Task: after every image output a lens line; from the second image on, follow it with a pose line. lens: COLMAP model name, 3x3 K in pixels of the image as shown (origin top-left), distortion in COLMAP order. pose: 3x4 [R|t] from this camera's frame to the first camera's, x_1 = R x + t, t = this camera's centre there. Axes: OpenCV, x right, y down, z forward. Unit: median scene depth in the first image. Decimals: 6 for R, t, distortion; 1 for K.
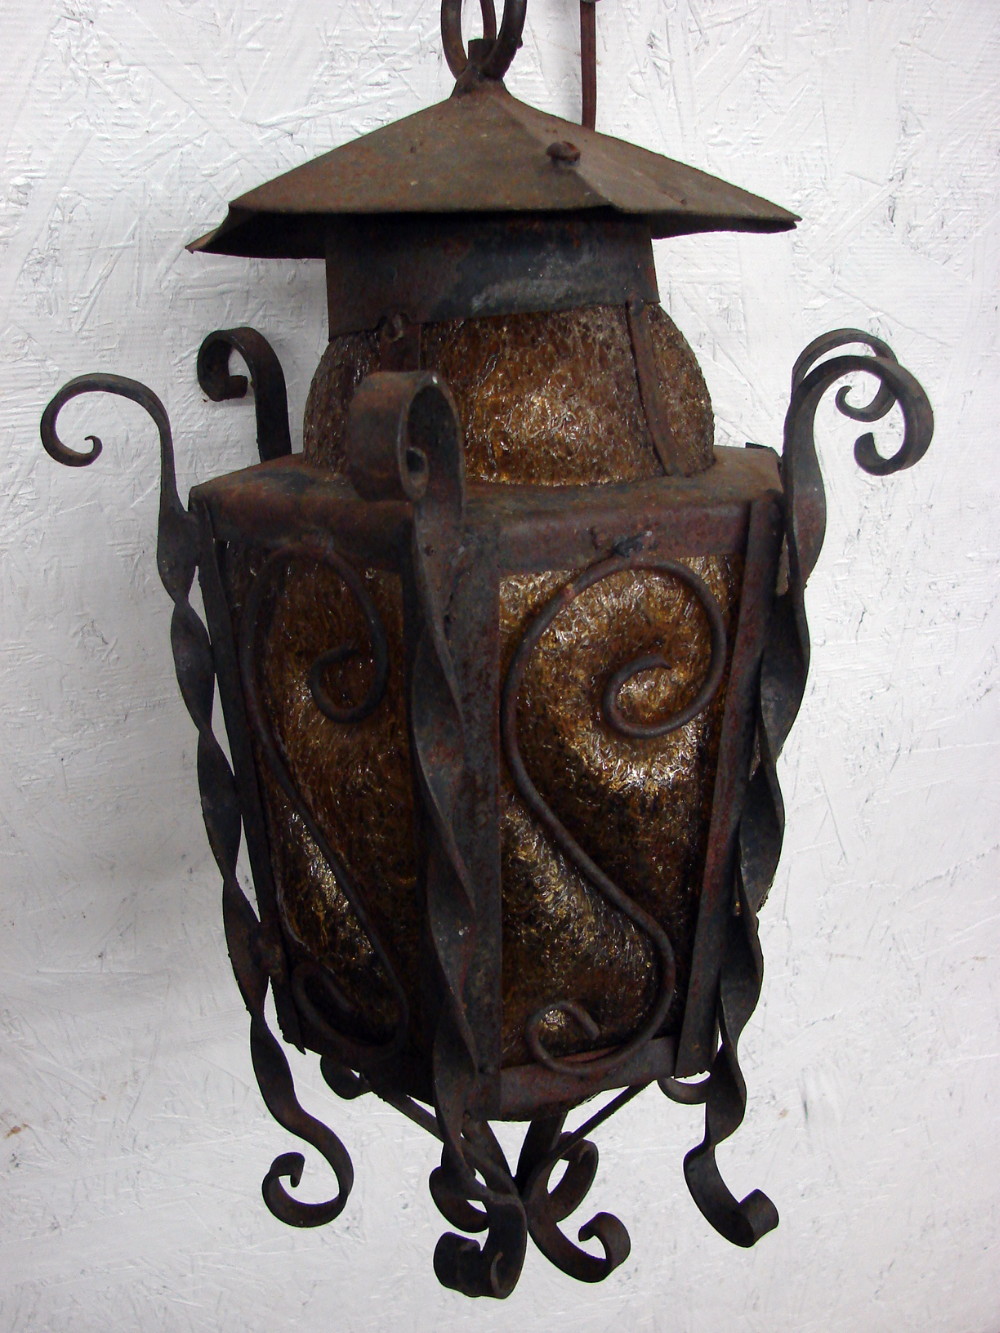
lens RADIAL K [[1418.9, 0, 477.5], [0, 1418.9, 669.1], [0, 0, 1]] dist [-0.216830, 0.253732]
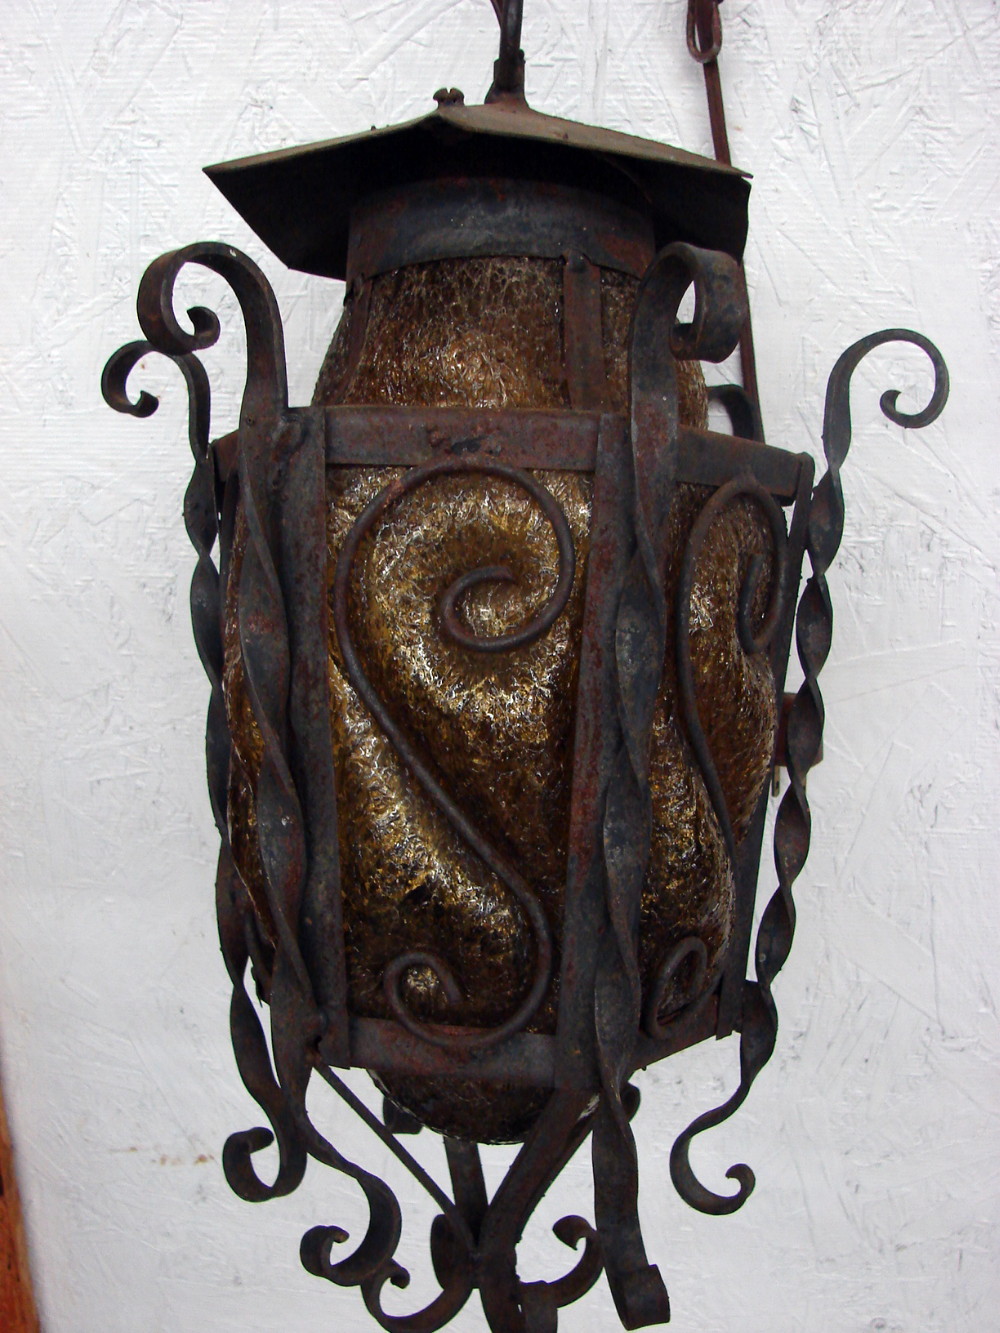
lens RADIAL K [[1413.3, 0, 481.0], [0, 1413.3, 673.5], [0, 0, 1]] dist [-0.211768, 0.240510]
pose [[0.881461, 0.075600, -0.466166, 0.470355], [-0.180962, 0.965829, -0.185544, 0.200734], [0.436210, 0.247908, 0.865022, 0.132818]]
